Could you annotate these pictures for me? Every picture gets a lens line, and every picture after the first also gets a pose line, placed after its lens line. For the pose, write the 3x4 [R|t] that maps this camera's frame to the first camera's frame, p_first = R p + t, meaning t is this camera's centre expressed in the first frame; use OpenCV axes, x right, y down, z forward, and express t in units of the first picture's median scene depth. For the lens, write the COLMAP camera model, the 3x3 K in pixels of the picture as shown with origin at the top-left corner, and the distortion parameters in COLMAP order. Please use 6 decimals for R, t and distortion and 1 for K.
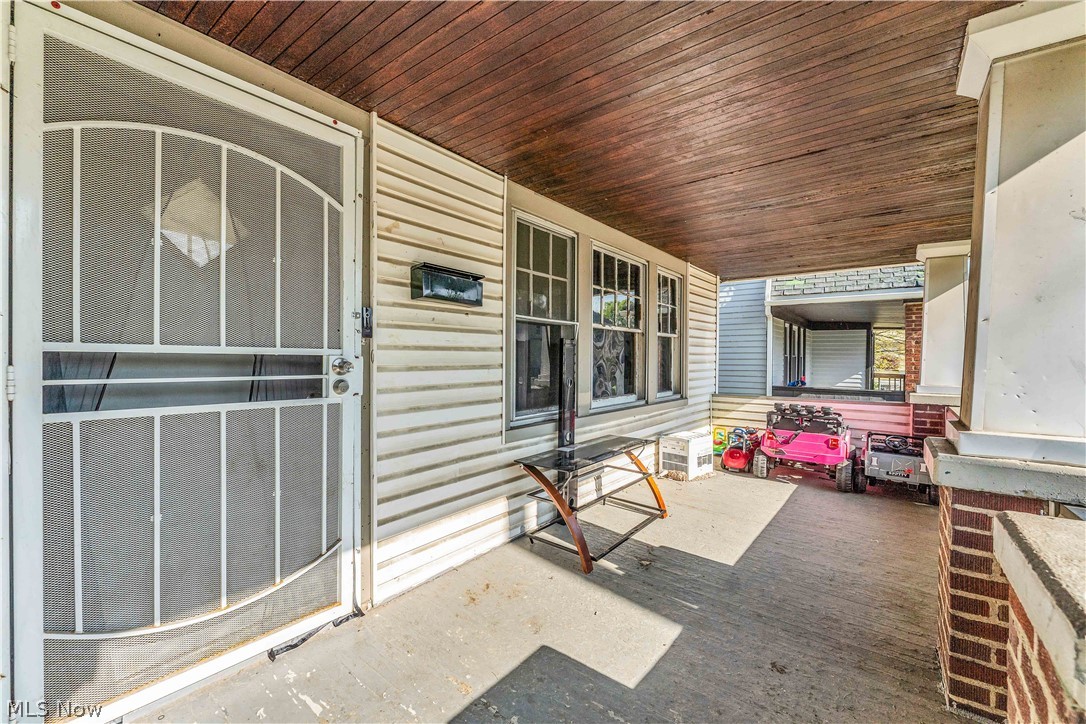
lens RADIAL K [[441.6, 0, 543.0], [0, 441.6, 362.0], [0, 0, 1]] dist [-0.000639, -0.000337]
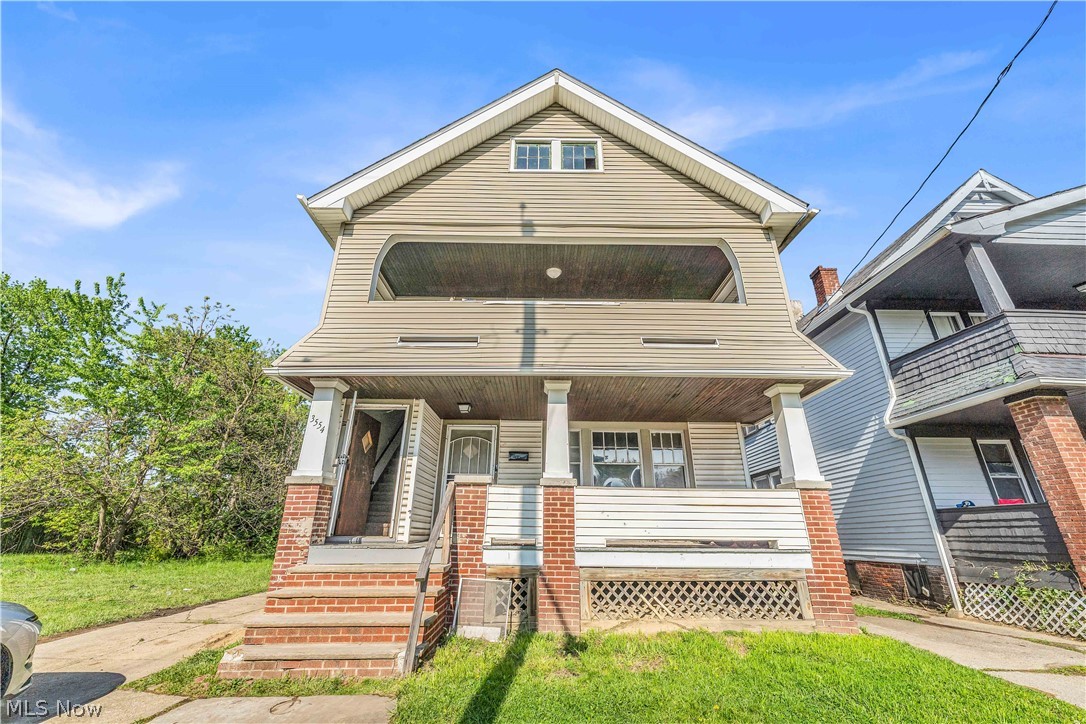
lens RADIAL K [[441.6, 0, 543.0], [0, 441.6, 362.0], [0, 0, 1]] dist [-0.000639, -0.000337]
pose [[0.624113, -0.304232, -0.719670, 2.584425], [-0.009070, 0.918196, -0.396022, 0.522152], [0.781281, 0.253690, 0.570299, -1.069580]]
